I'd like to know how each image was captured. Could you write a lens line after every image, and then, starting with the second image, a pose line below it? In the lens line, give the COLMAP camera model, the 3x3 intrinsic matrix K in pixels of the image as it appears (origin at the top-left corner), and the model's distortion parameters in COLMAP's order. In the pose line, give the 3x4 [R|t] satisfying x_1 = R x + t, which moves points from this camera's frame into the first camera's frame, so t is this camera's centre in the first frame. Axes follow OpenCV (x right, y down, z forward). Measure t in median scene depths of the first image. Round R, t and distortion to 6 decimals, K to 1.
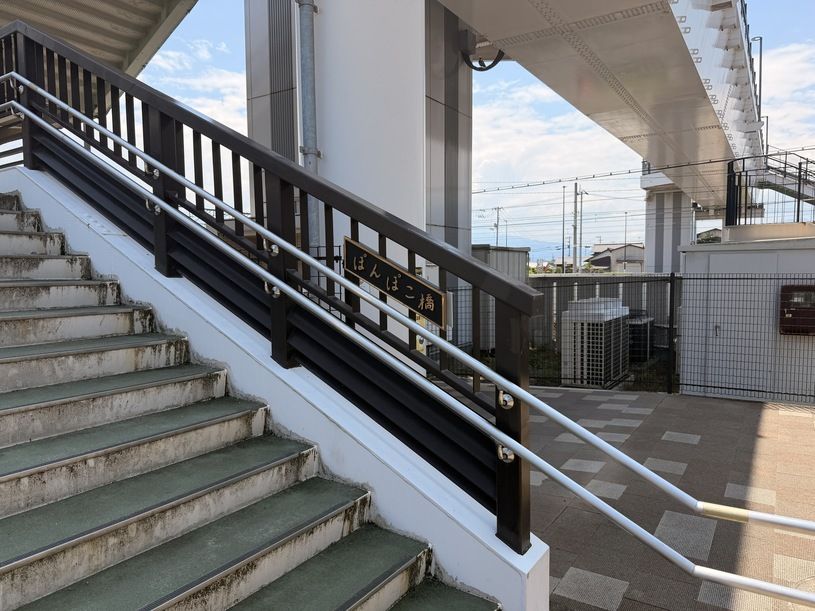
lens RADIAL K [[575.2, 0, 407.5], [0, 575.2, 305.5], [0, 0, 1]] dist [0.068380, -0.000112]
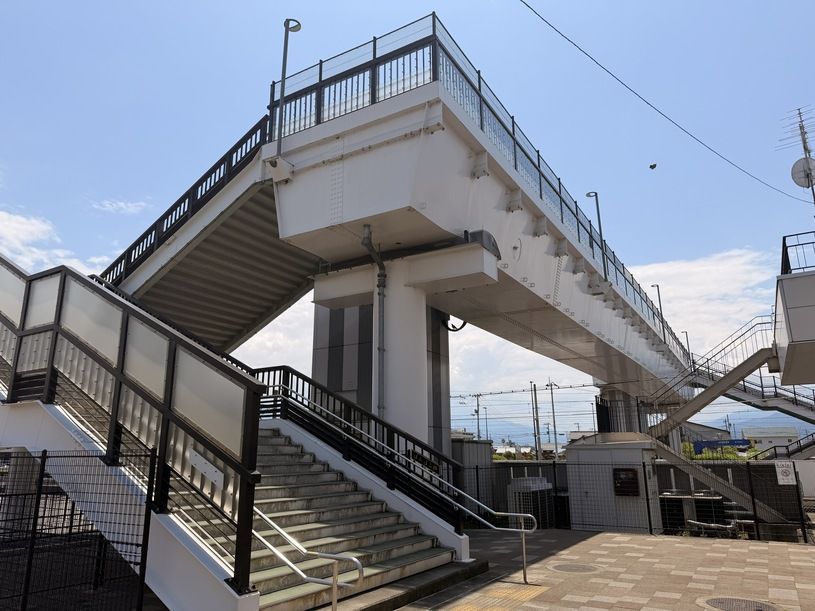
lens RADIAL K [[564.5, 0, 403.2], [0, 564.5, 291.6], [0, 0, 1]] dist [0.069322, -0.083259]
pose [[0.999735, 0.011148, 0.020124, -0.170121], [-0.003764, 0.942224, -0.334962, 0.099270], [-0.022696, 0.334797, 0.942017, -1.872332]]
